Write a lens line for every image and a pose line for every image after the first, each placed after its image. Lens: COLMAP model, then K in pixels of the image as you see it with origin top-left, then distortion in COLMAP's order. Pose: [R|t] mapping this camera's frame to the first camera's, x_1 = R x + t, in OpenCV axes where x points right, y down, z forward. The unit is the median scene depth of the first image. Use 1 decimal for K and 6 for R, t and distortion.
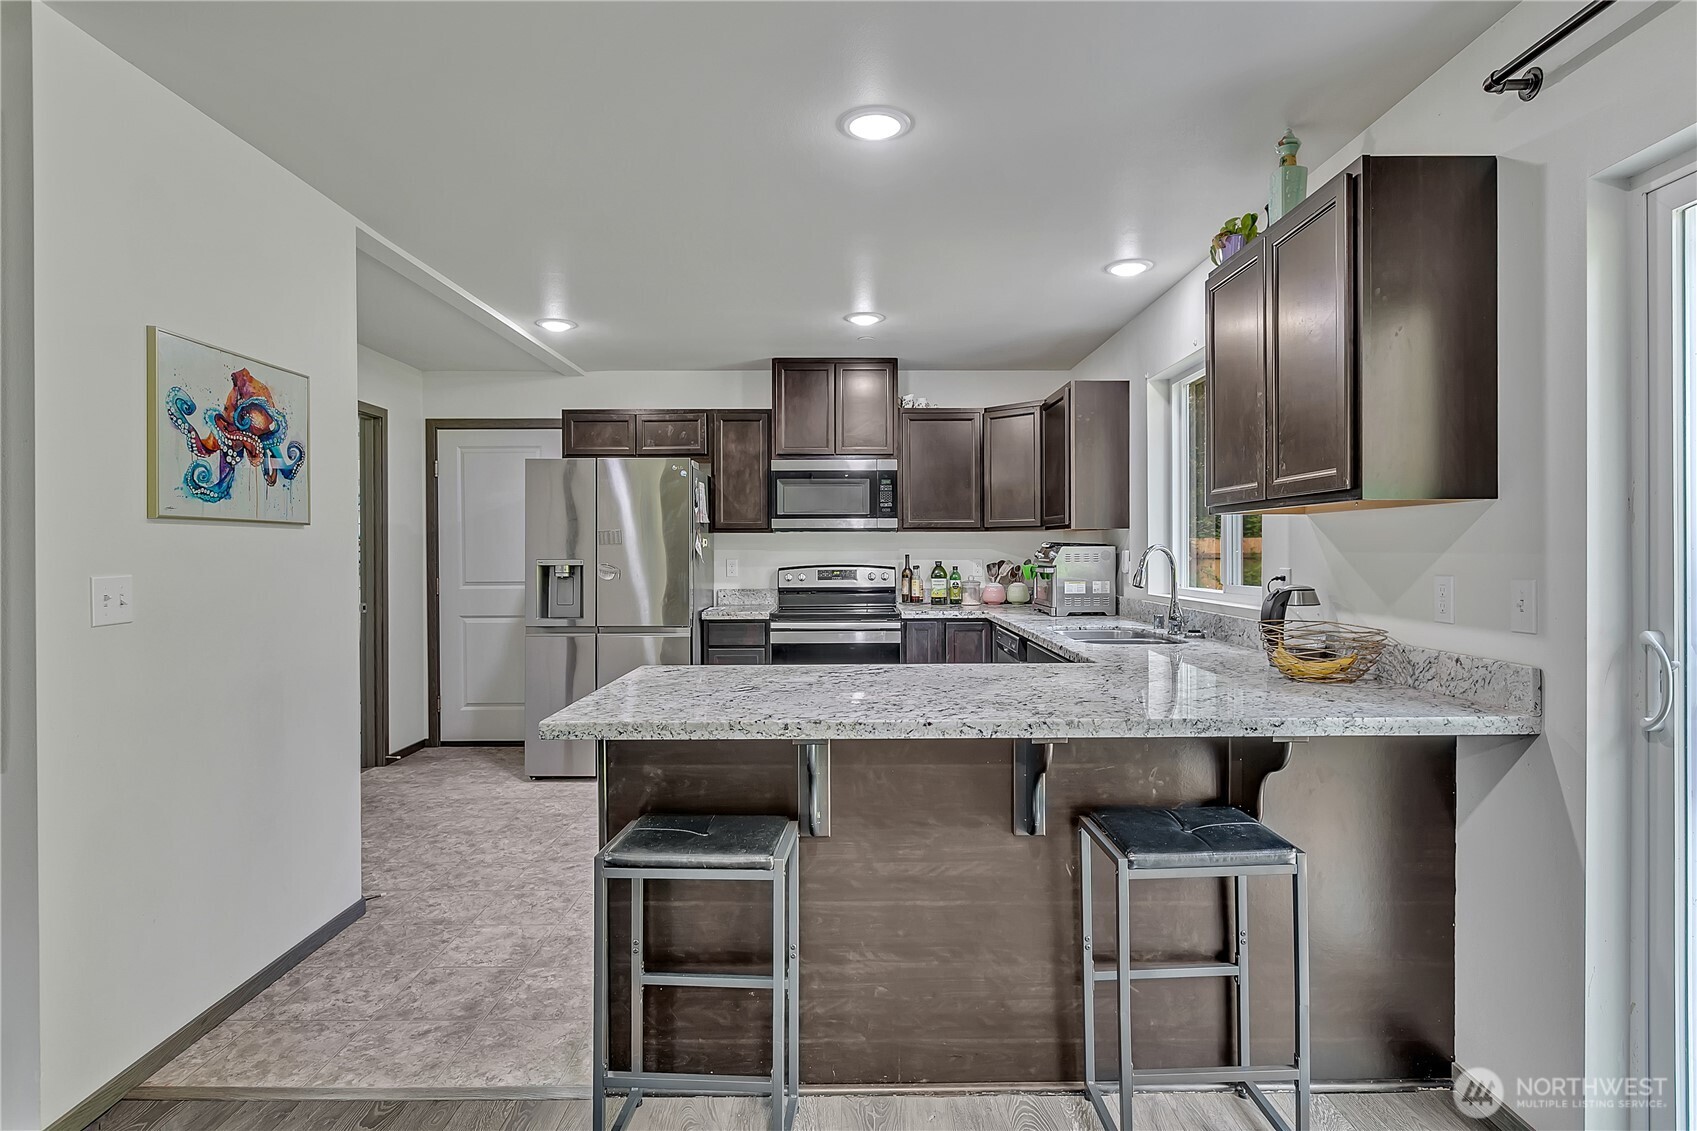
lens RADIAL K [[1033.0, 0, 849.6], [0, 1033.0, 543.7], [0, 0, 1]] dist [0.000059, 0.000330]
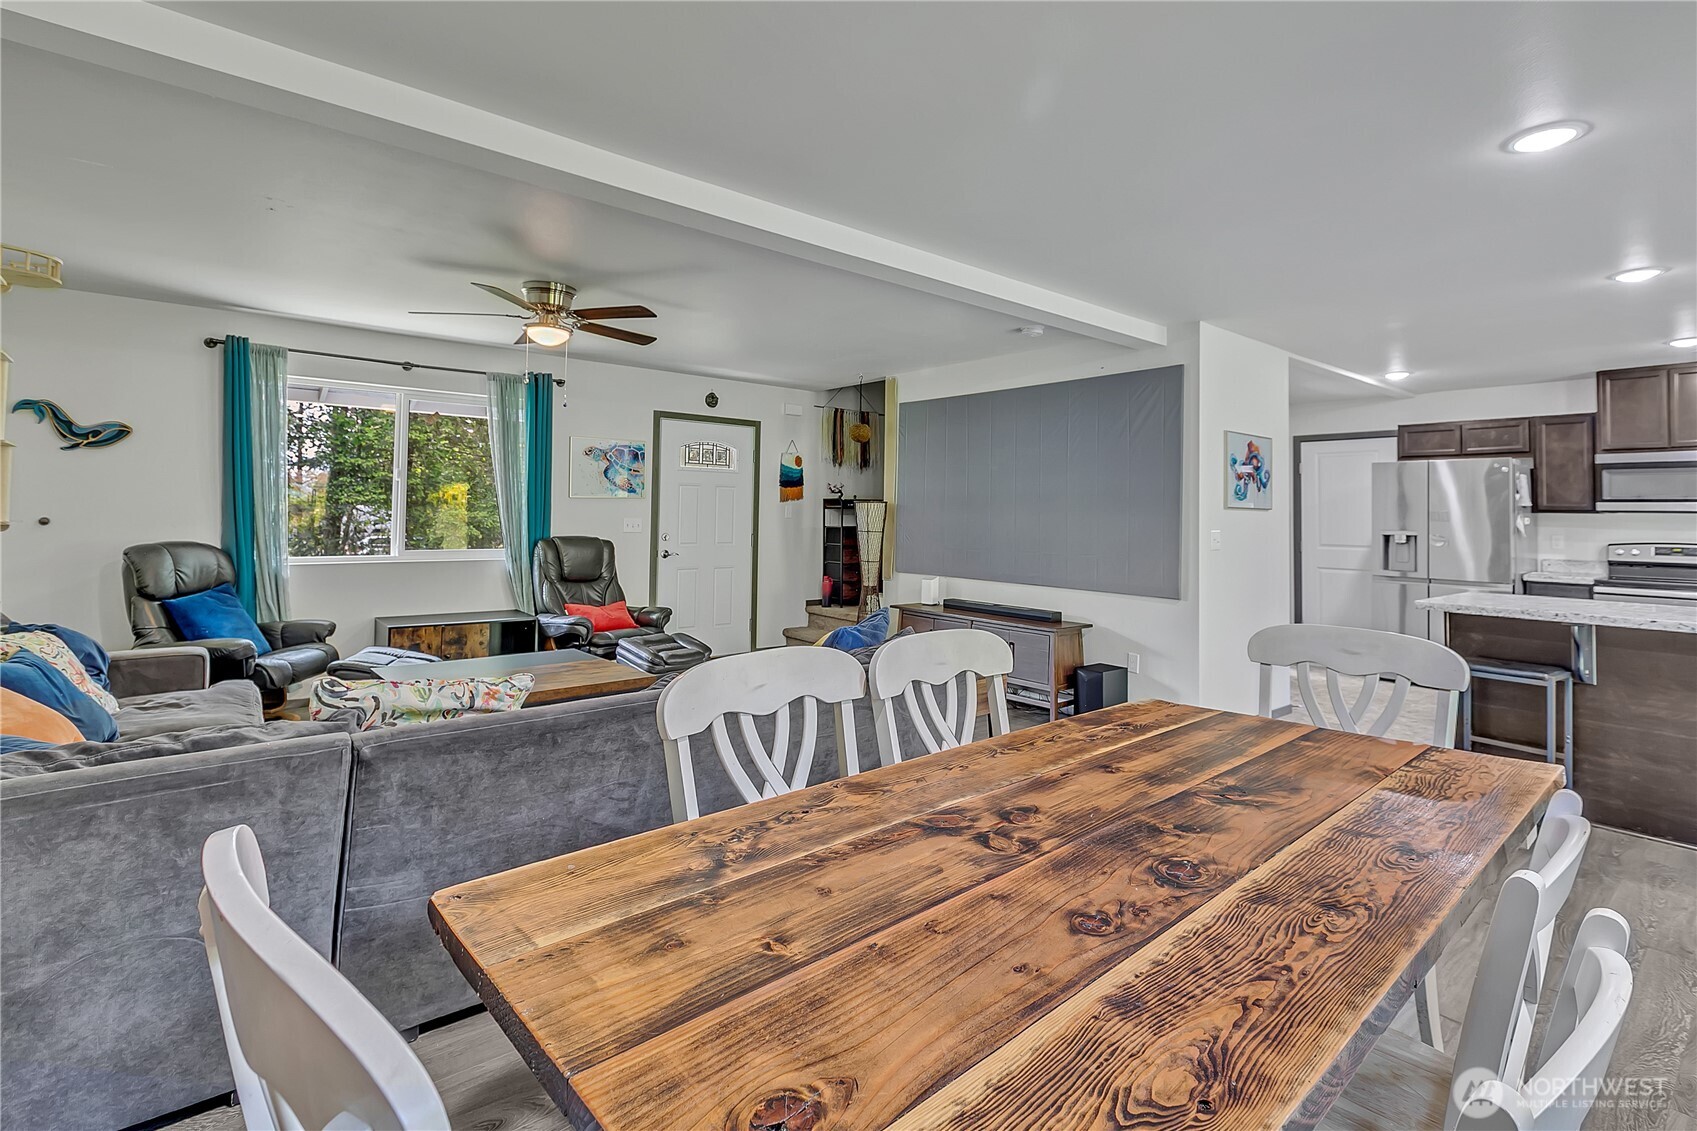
lens RADIAL K [[814.1, 0, 850.9], [0, 814.1, 489.8], [0, 0, 1]] dist [-0.003454, -0.001941]
pose [[0.662881, -0.009141, -0.748669, 0.059708], [-0.015057, 0.999560, -0.025536, -0.001436], [0.748574, 0.028200, 0.662452, -0.304956]]
